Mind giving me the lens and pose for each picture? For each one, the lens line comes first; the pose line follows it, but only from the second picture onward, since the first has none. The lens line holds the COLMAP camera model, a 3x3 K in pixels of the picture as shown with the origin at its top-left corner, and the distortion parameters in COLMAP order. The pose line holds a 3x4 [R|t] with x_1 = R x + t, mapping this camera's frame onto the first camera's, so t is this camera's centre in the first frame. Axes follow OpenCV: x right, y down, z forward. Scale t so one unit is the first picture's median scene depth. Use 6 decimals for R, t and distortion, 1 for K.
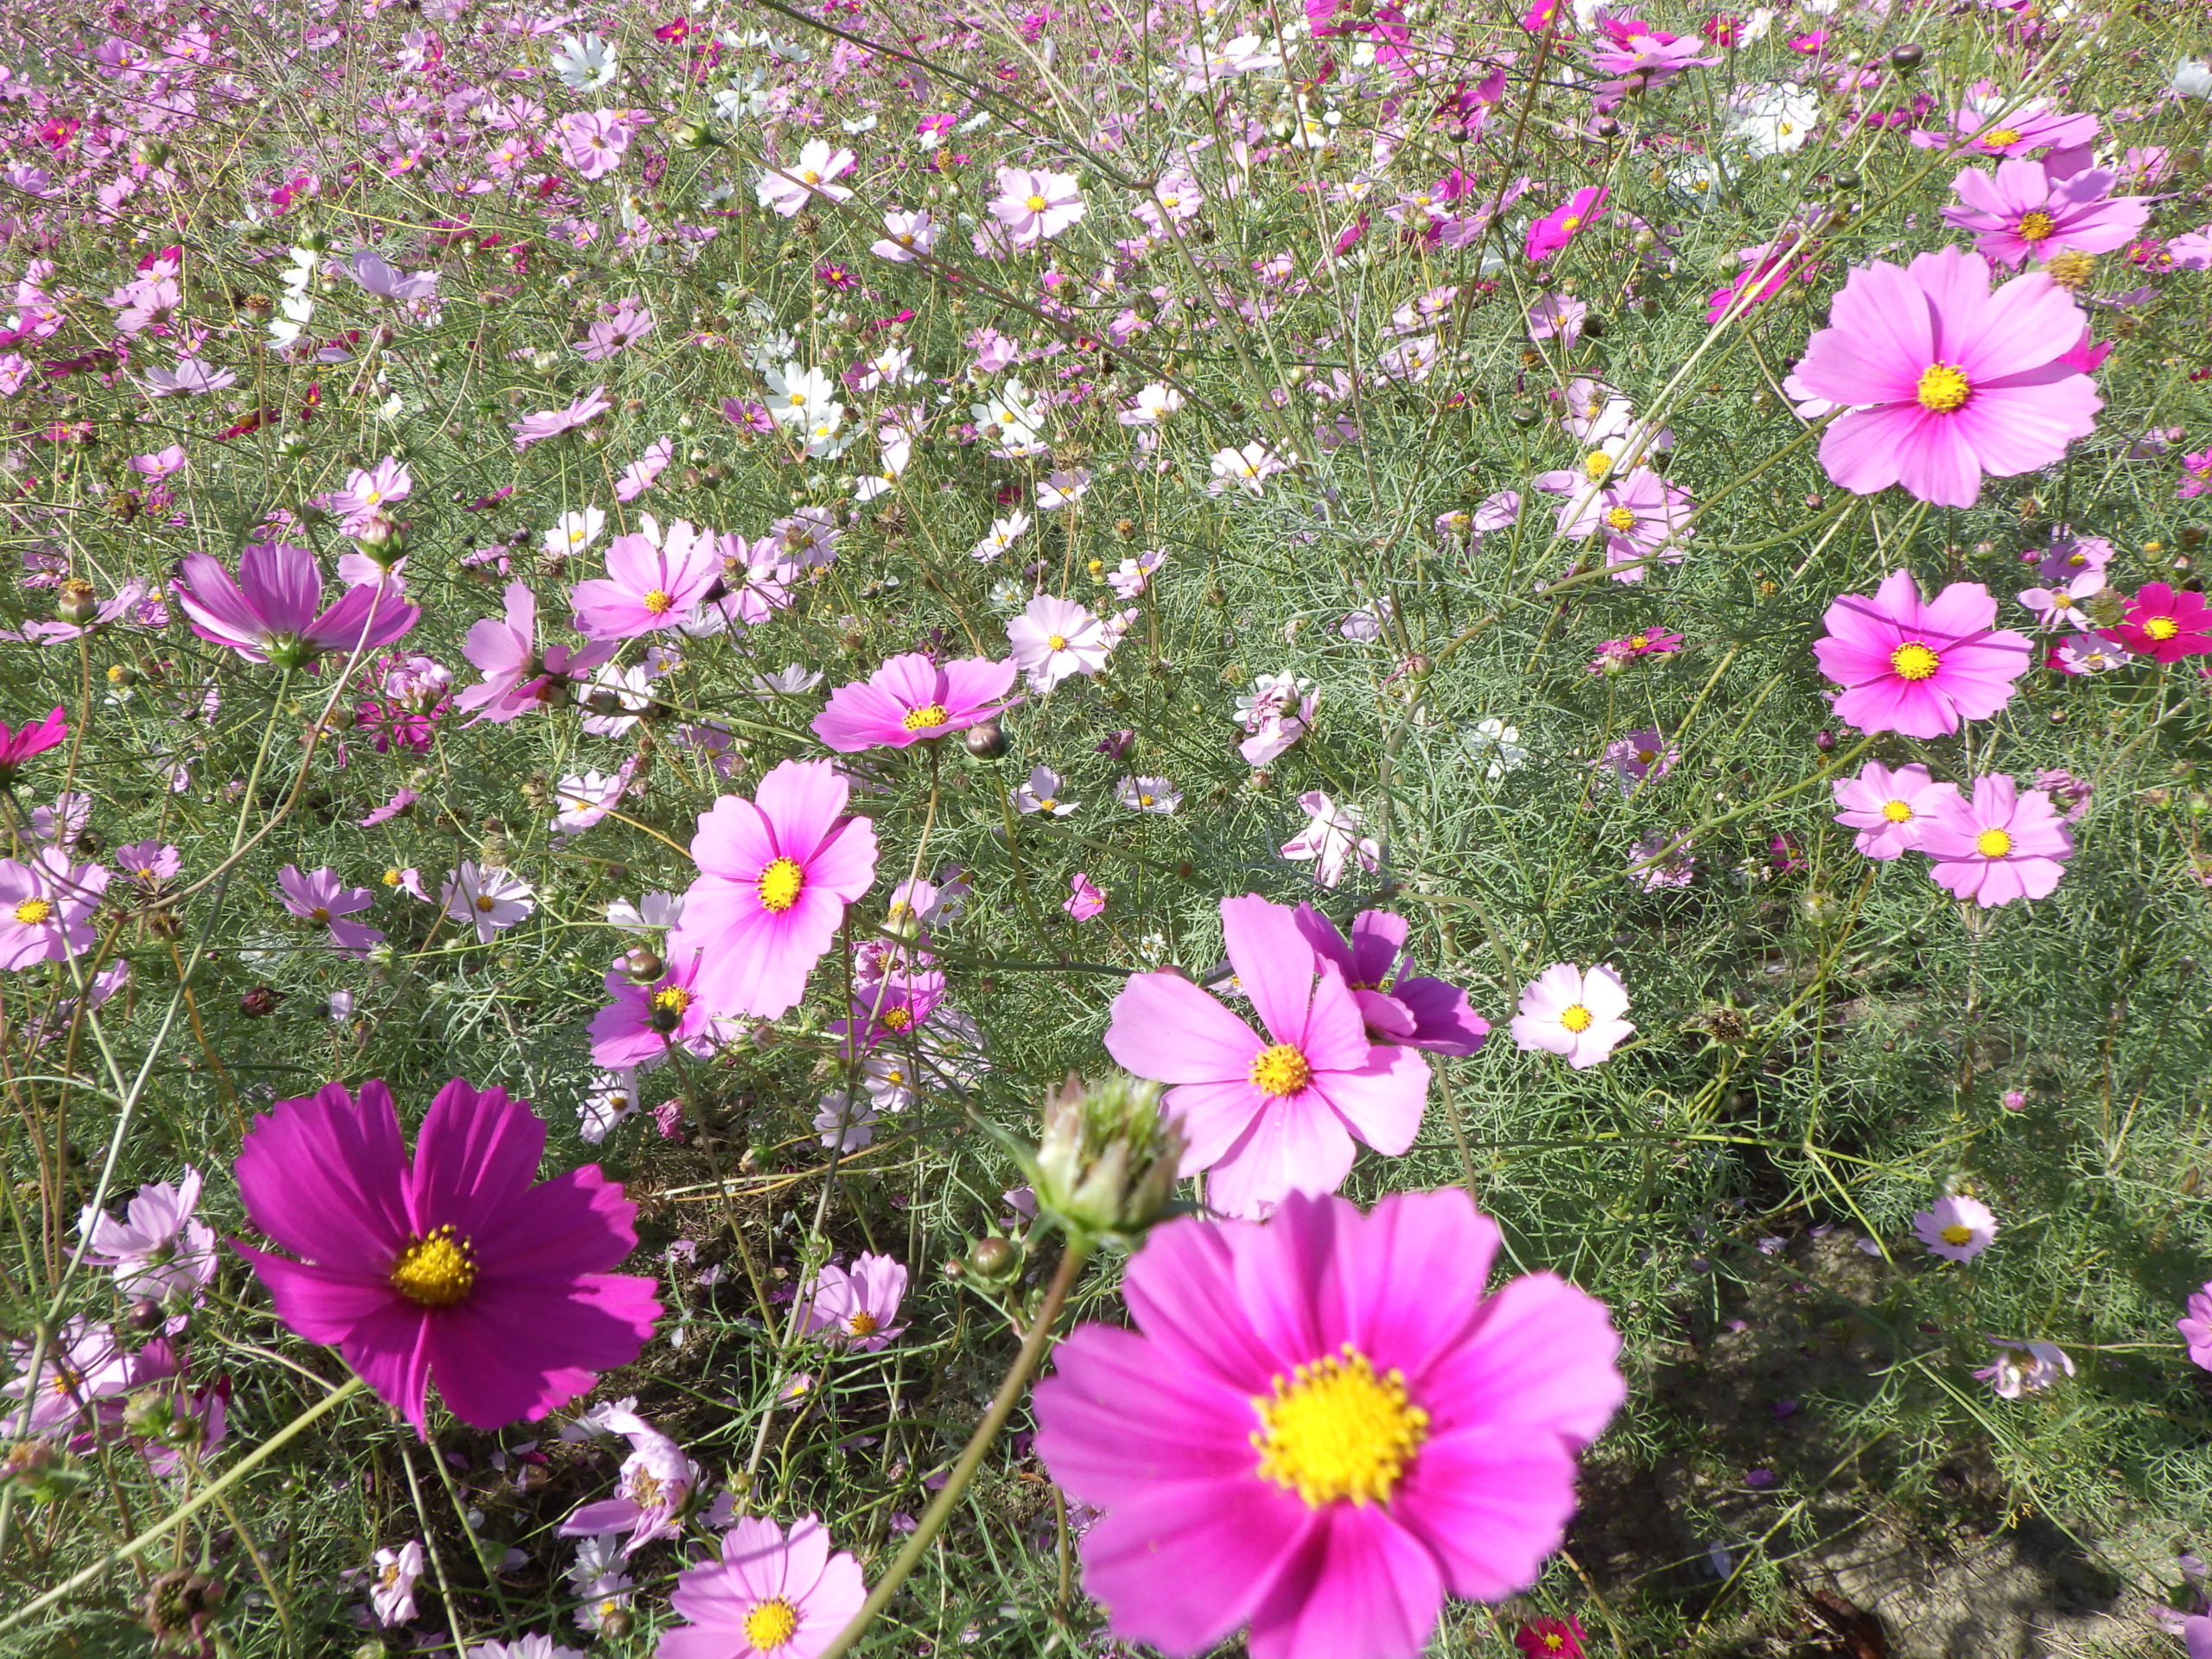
lens RADIAL K [[1826.3, 0, 1106.3], [0, 1826.3, 831.6], [0, 0, 1]] dist [-0.000083, -0.000382]
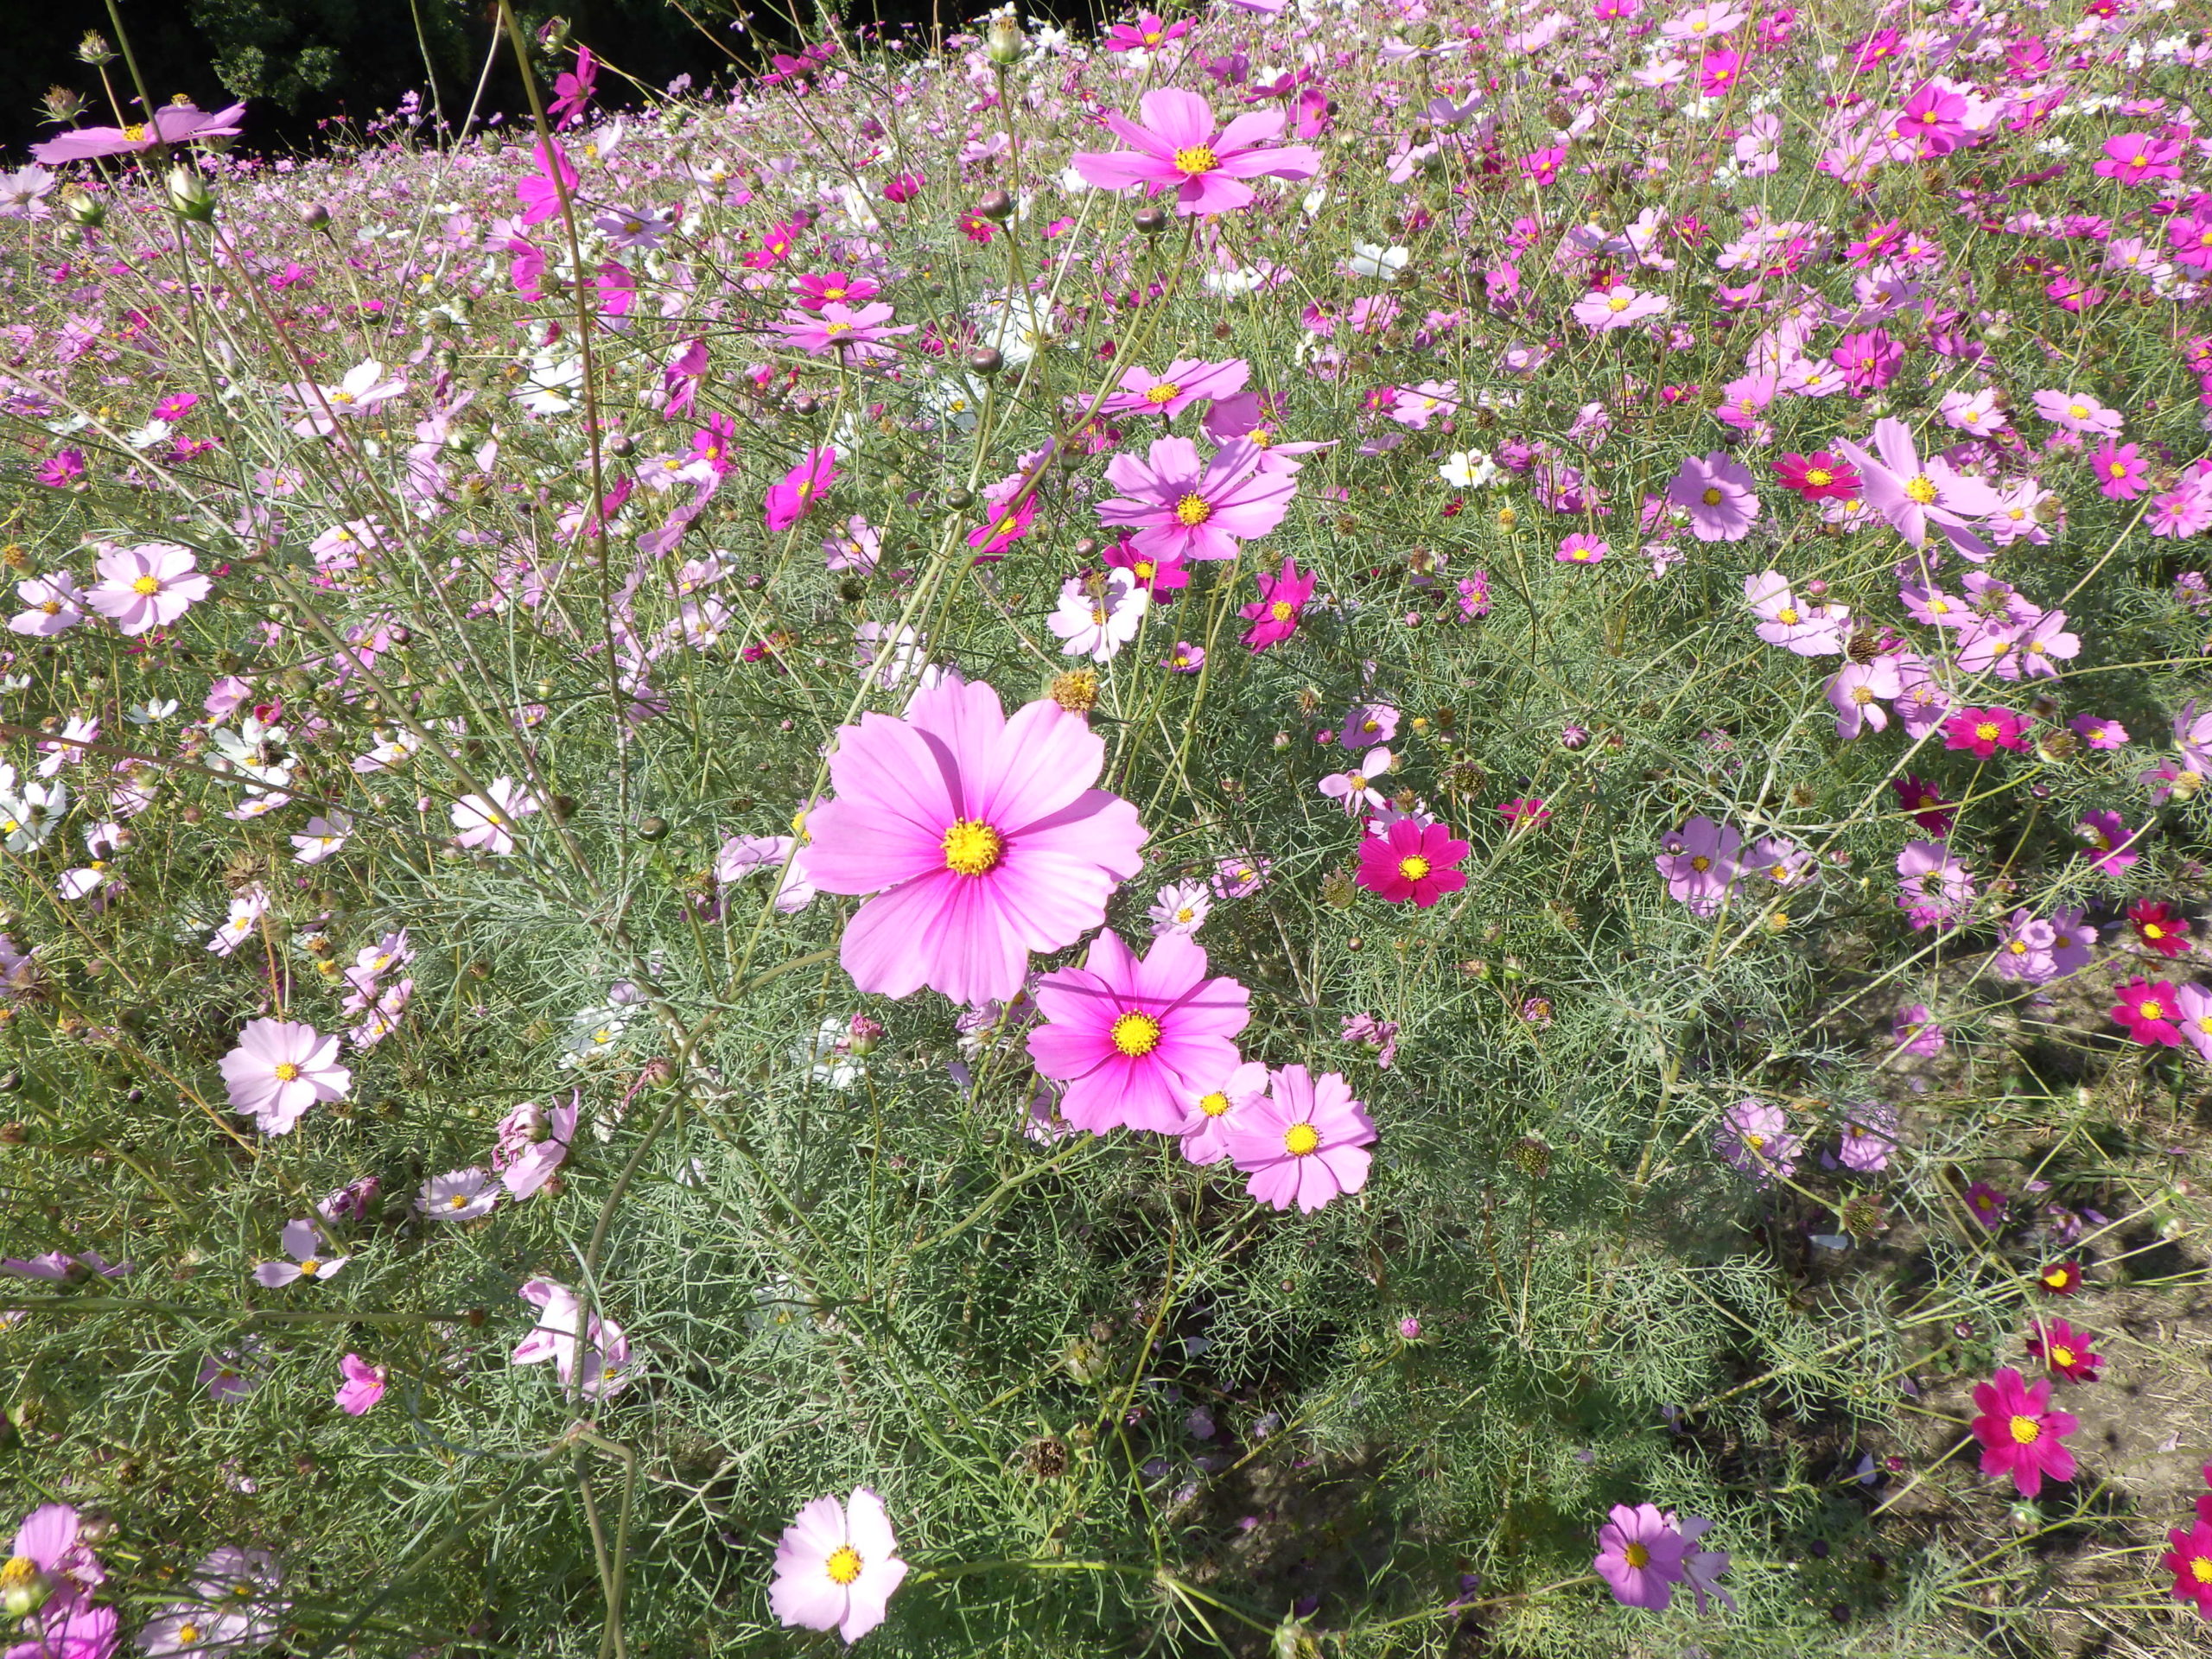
lens RADIAL K [[1826.3, 0, 1105.8], [0, 1826.3, 827.7], [0, 0, 1]] dist [-0.000083, -0.000382]
pose [[0.937873, -0.186447, 0.292628, 0.111303], [0.214230, 0.974574, -0.065662, -0.083584], [-0.272945, 0.124272, 0.953969, 0.083505]]
